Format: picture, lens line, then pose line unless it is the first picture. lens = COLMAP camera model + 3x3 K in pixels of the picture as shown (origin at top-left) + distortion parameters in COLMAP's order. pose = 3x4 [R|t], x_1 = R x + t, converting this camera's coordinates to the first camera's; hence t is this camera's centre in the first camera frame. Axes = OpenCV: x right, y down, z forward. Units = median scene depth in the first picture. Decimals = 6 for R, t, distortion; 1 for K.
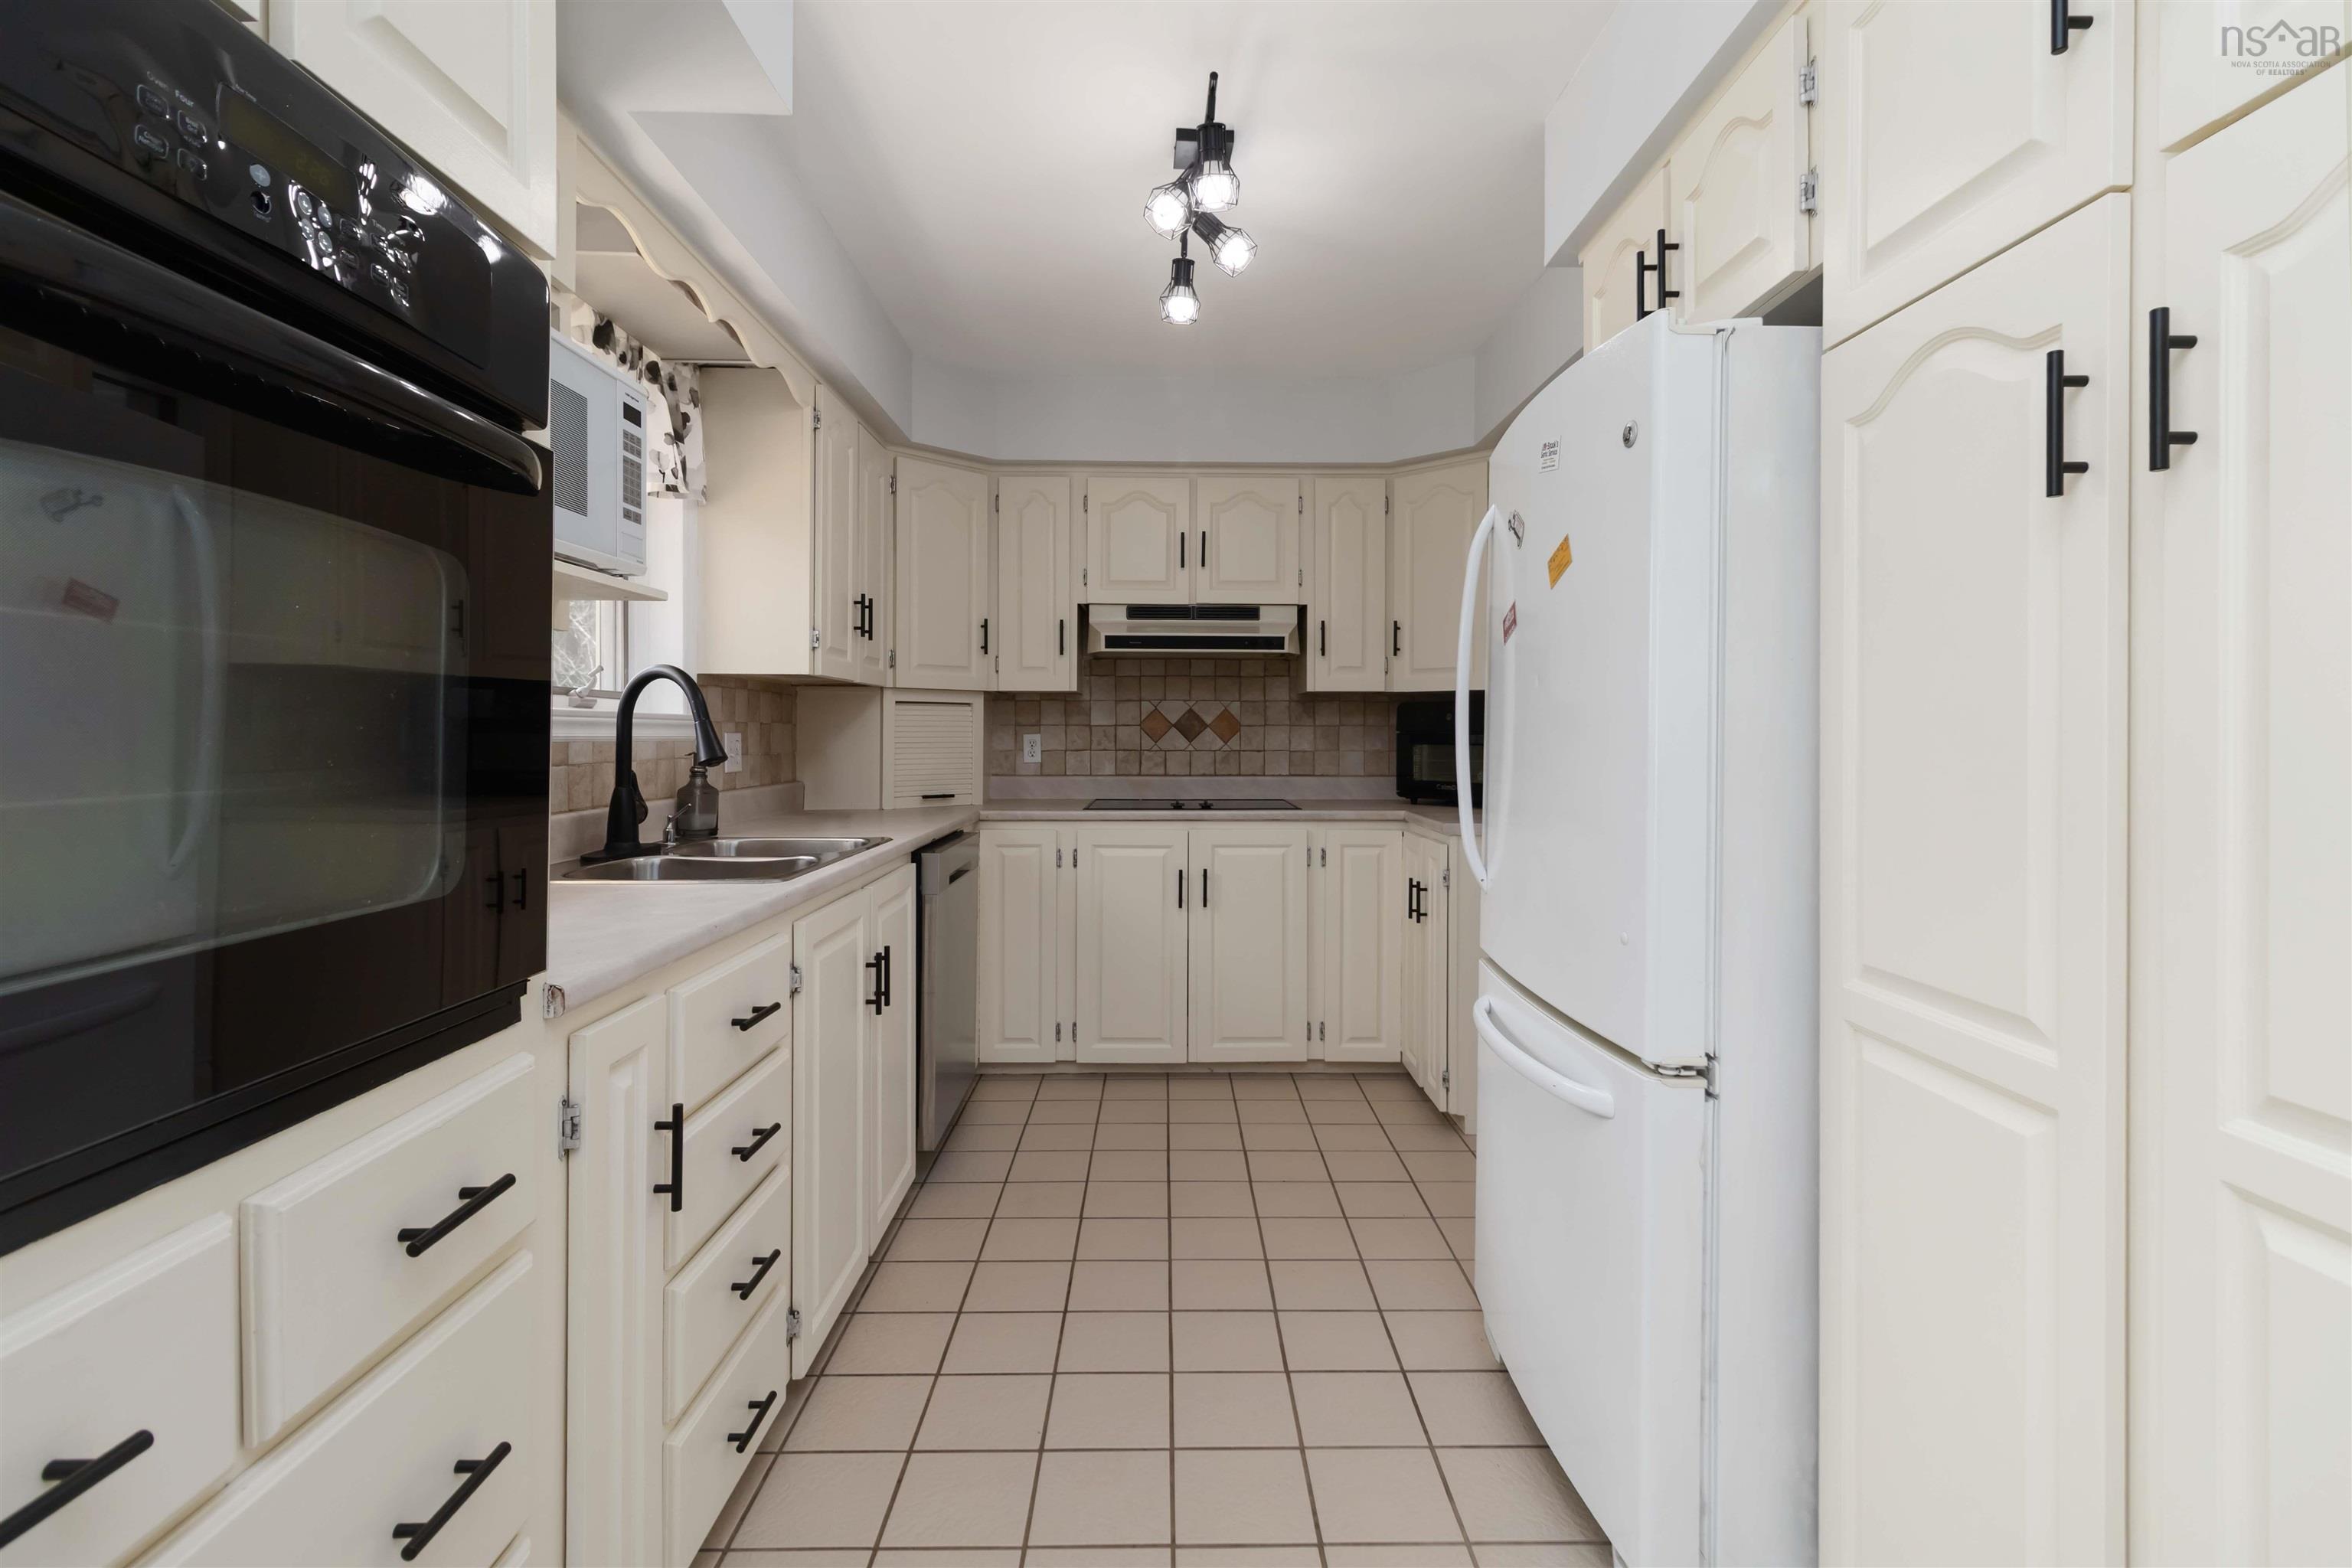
lens RADIAL K [[1091.7, 0, 1191.9], [0, 1091.7, 730.9], [0, 0, 1]] dist [0.003658, 0.001013]
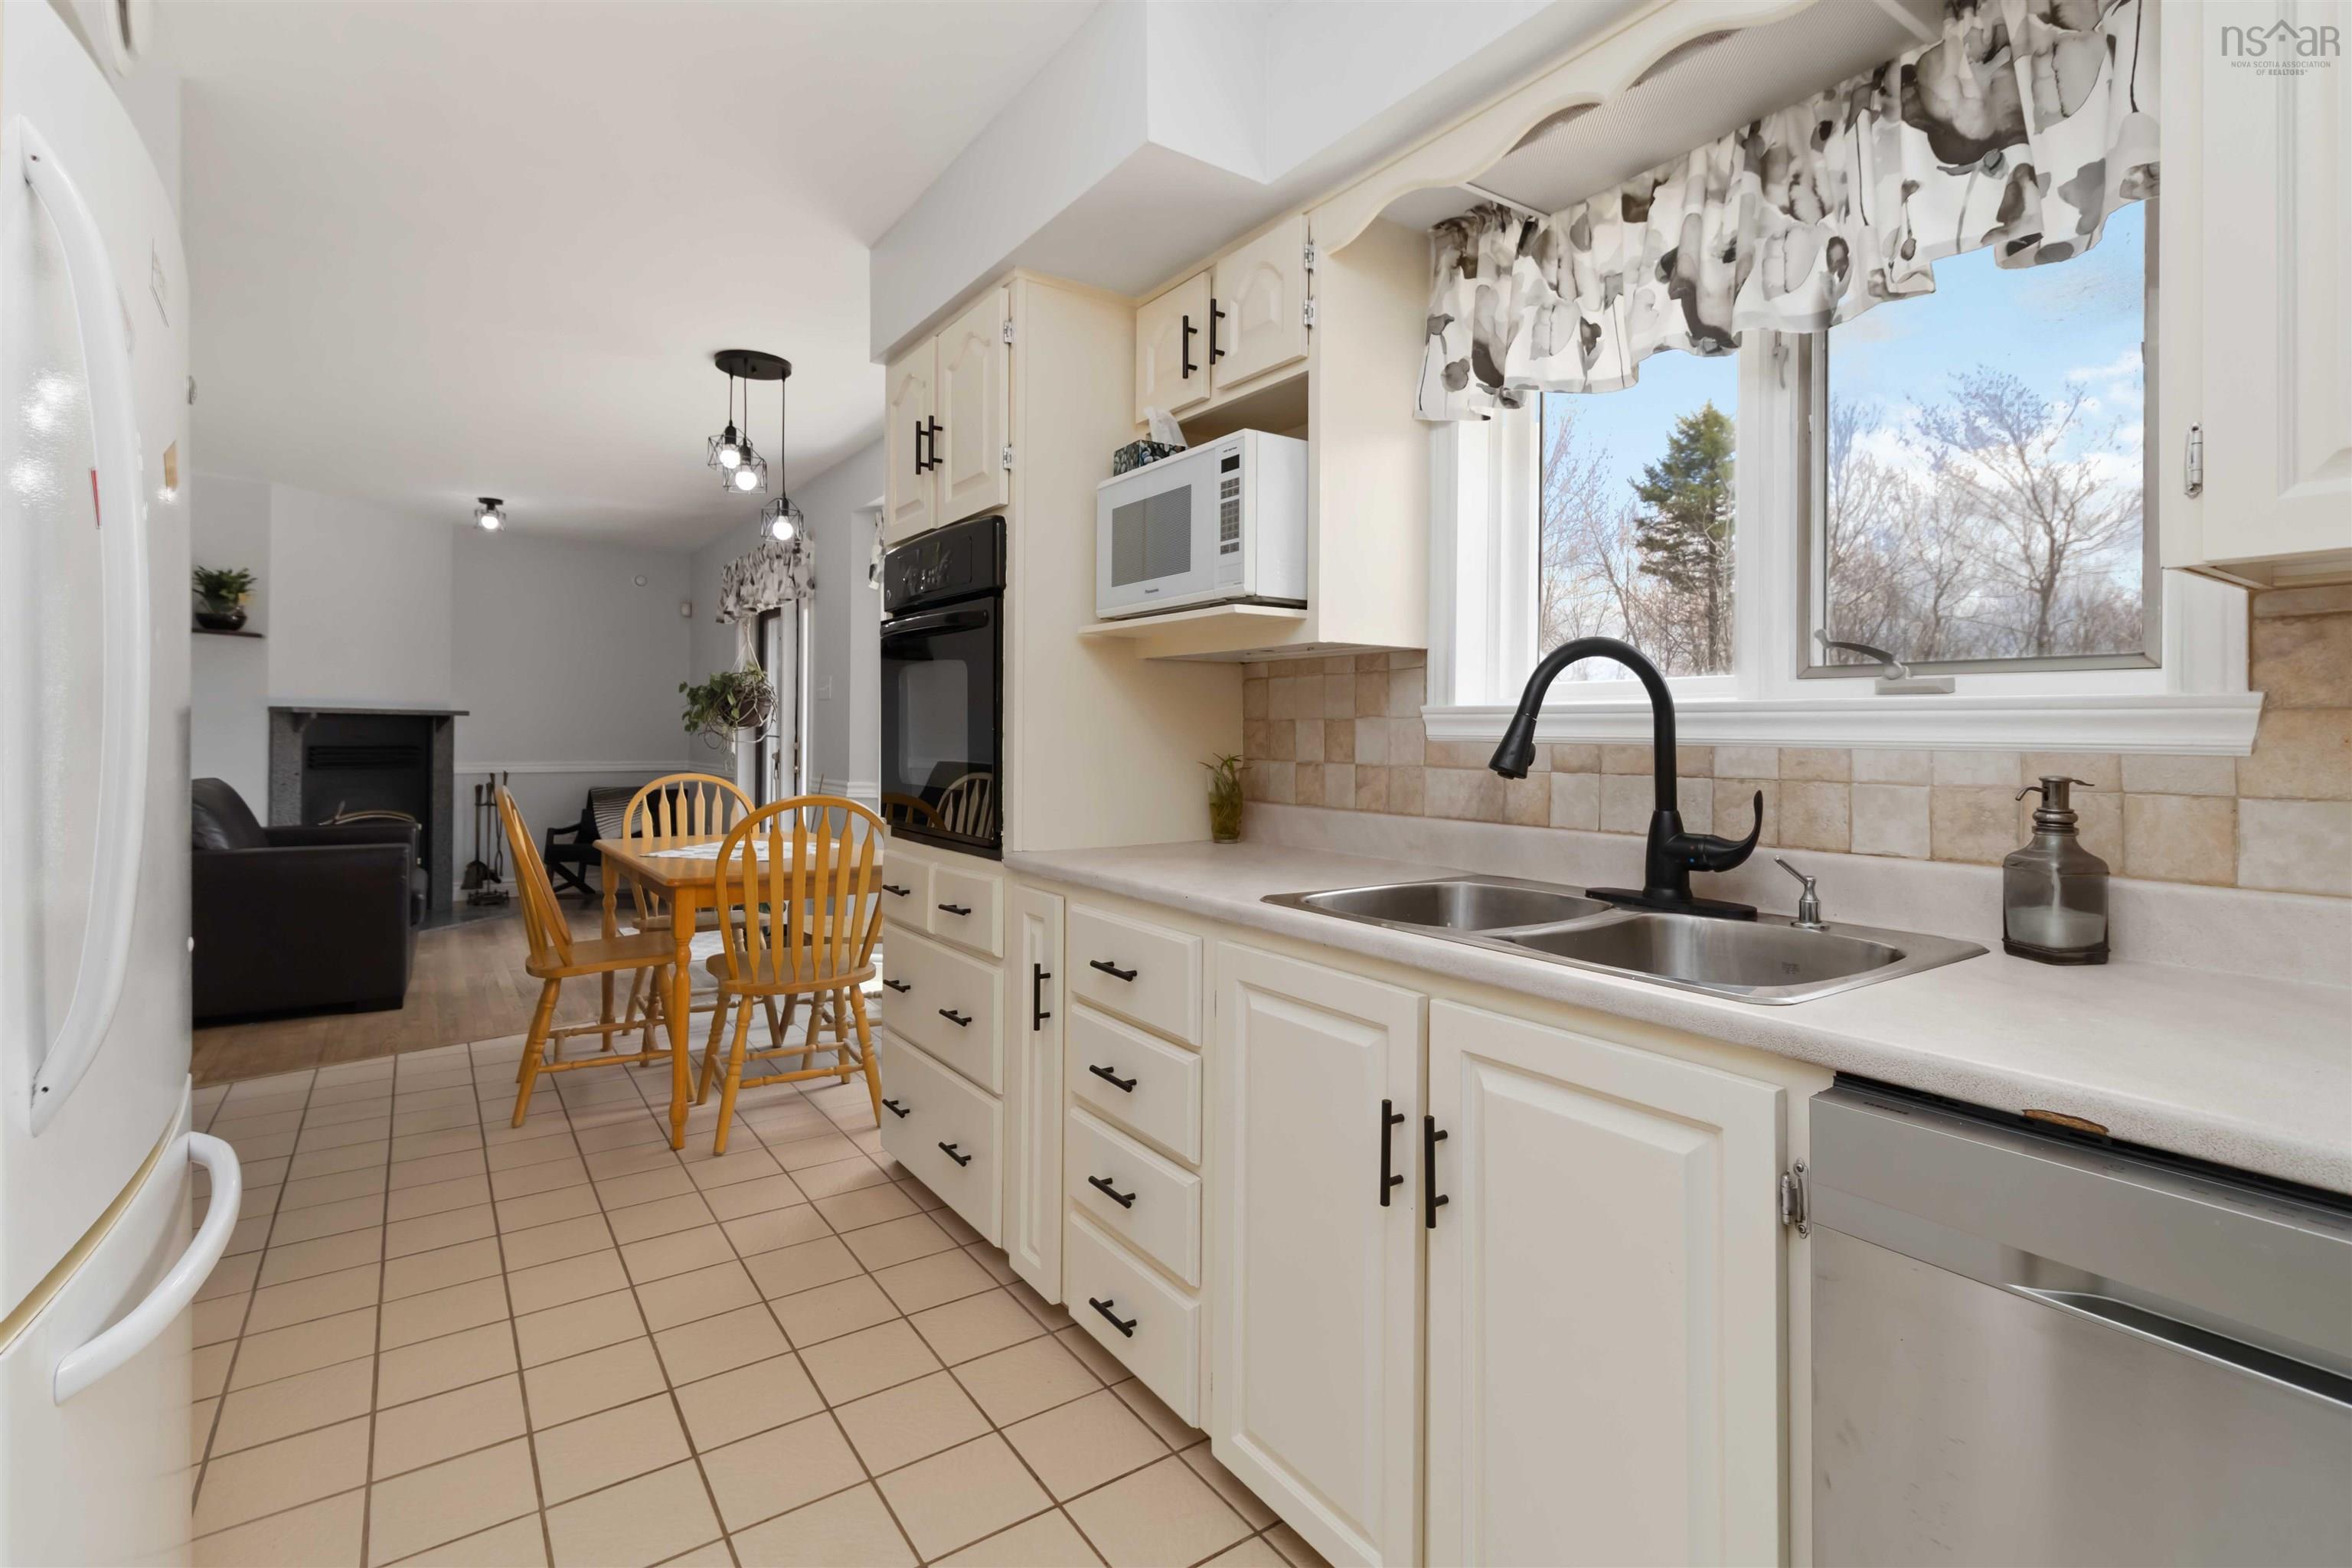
lens RADIAL K [[1091.7, 0, 1191.9], [0, 1091.7, 730.9], [0, 0, 1]] dist [0.003658, 0.001013]
pose [[-0.829769, -0.008337, -0.558045, 0.135983], [-0.008141, 0.999963, -0.002834, 0.004594], [0.558048, 0.002191, -0.829806, 1.438936]]
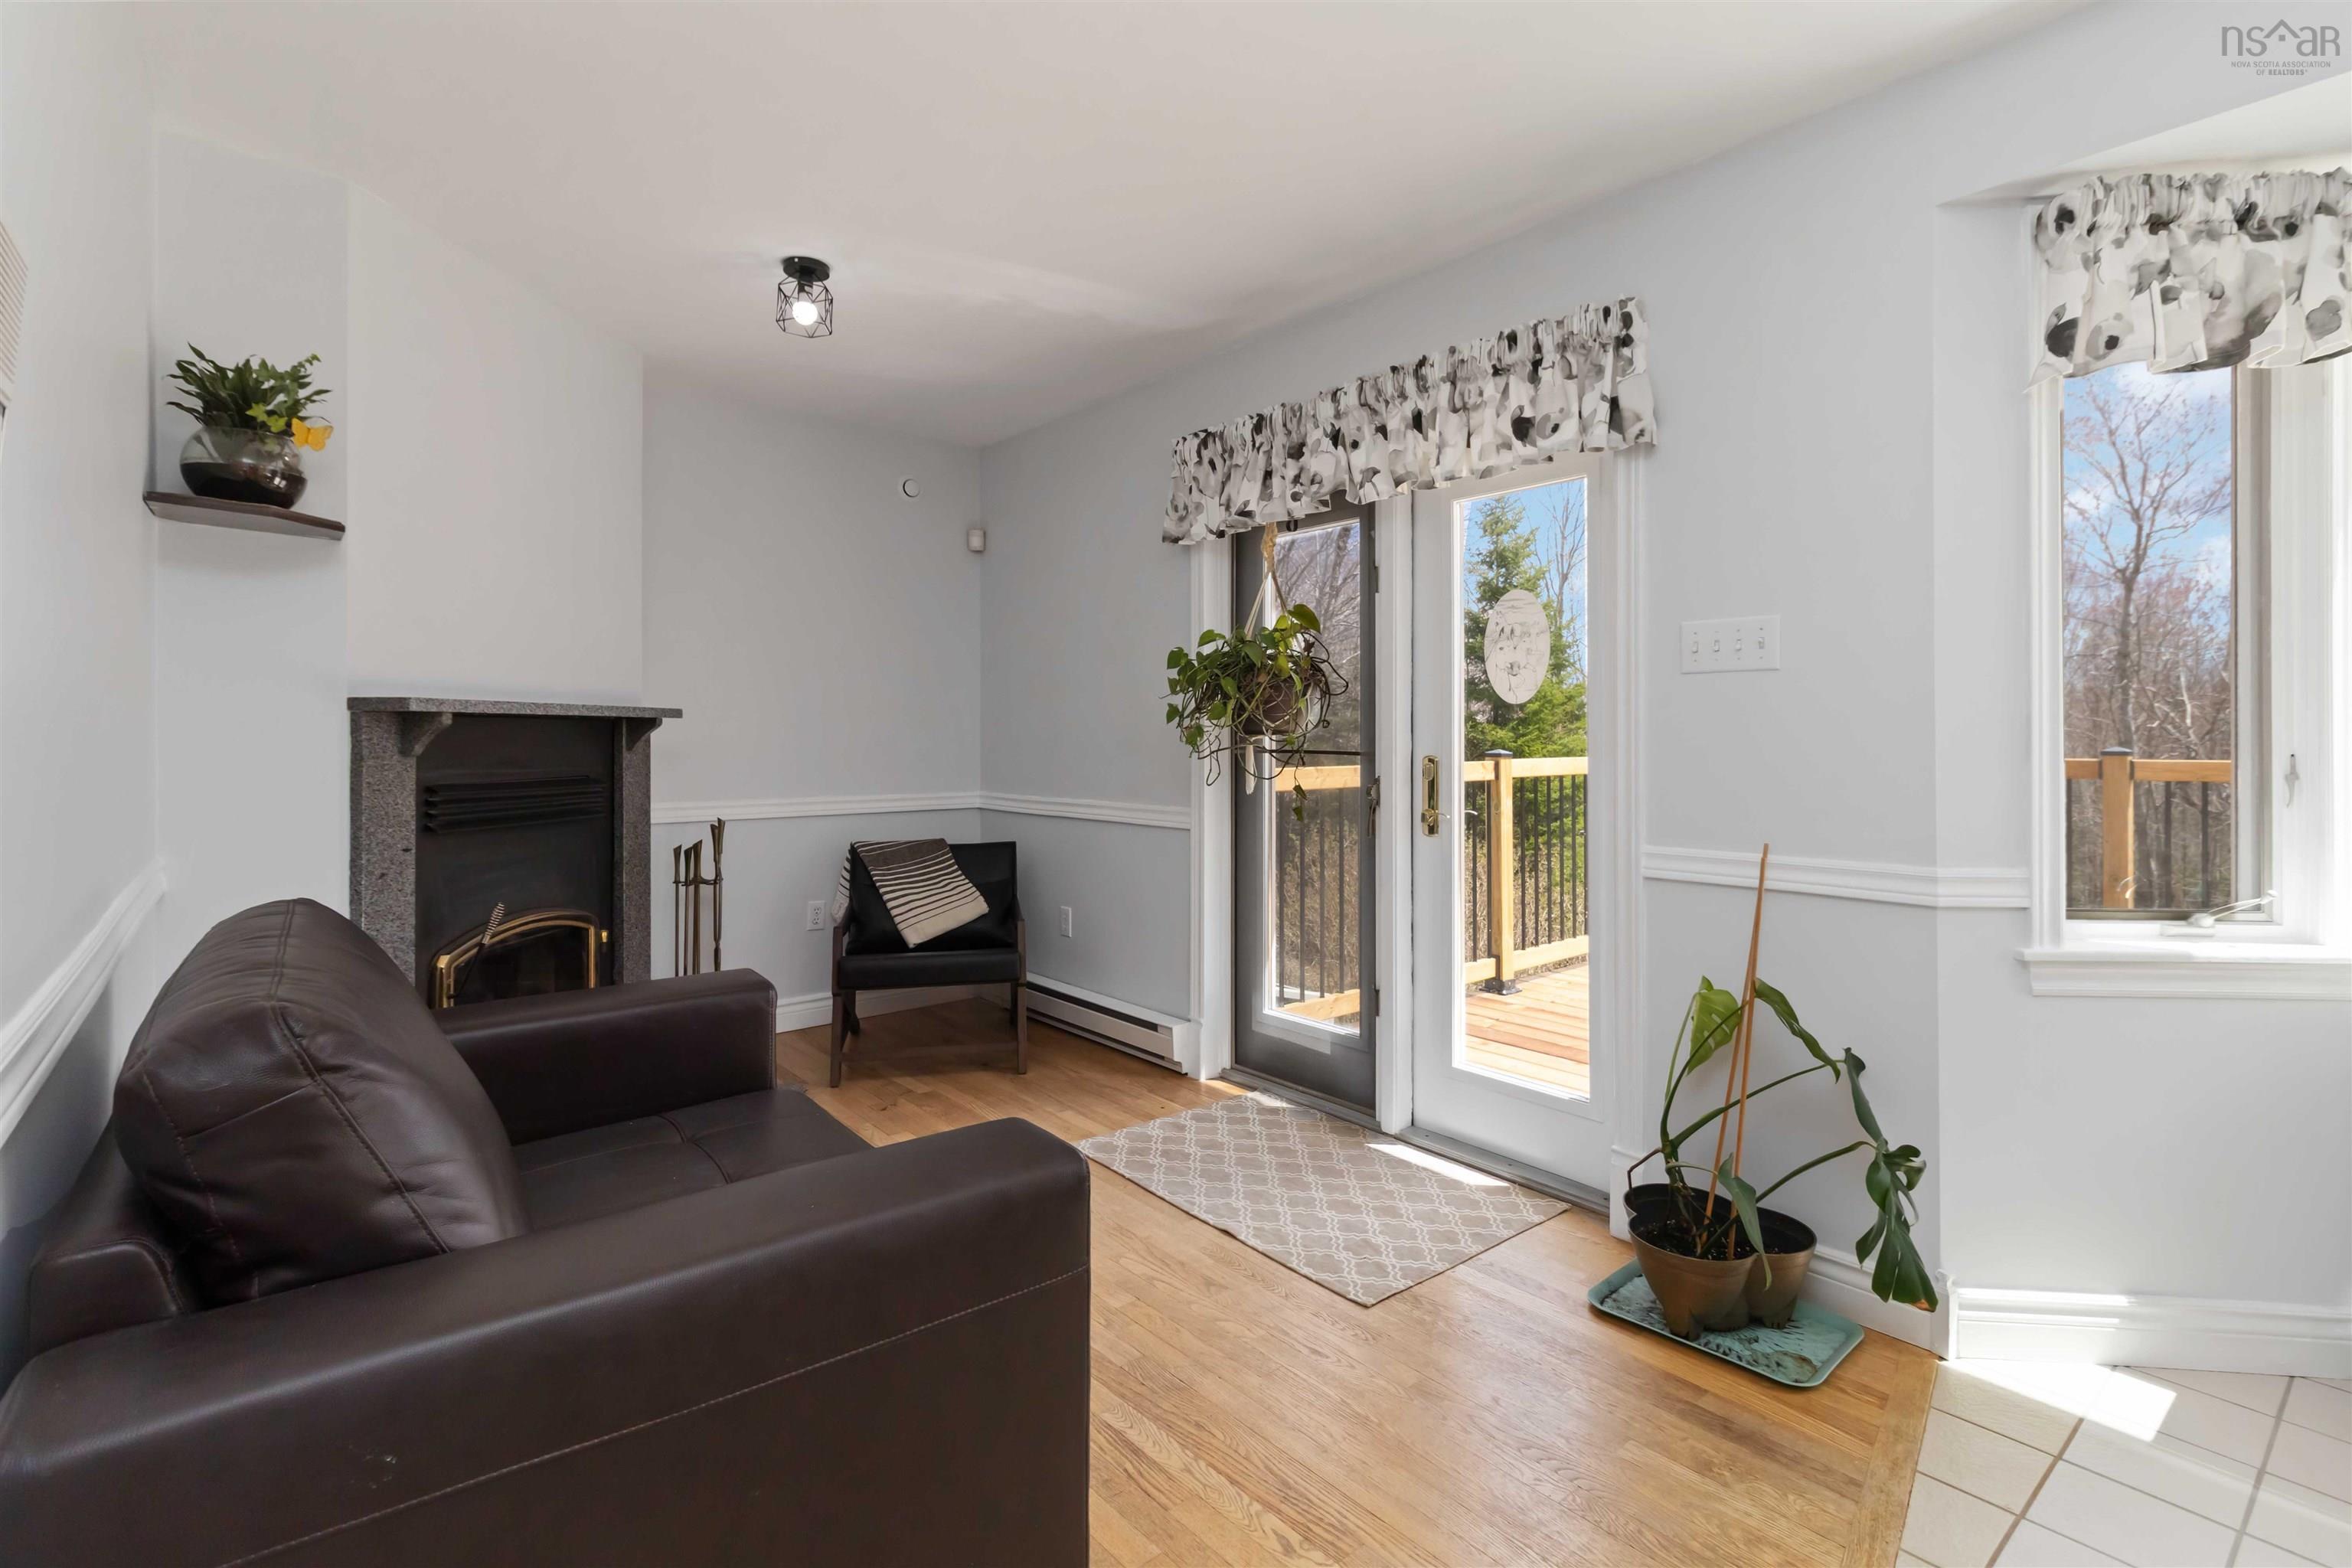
lens RADIAL K [[1091.7, 0, 1191.9], [0, 1091.7, 730.9], [0, 0, 1]] dist [0.003658, 0.001013]
pose [[-0.776073, -0.004156, -0.630630, 0.534007], [0.000484, 0.999974, -0.007185, 0.001309], [0.630643, -0.005881, -0.776050, -0.495298]]
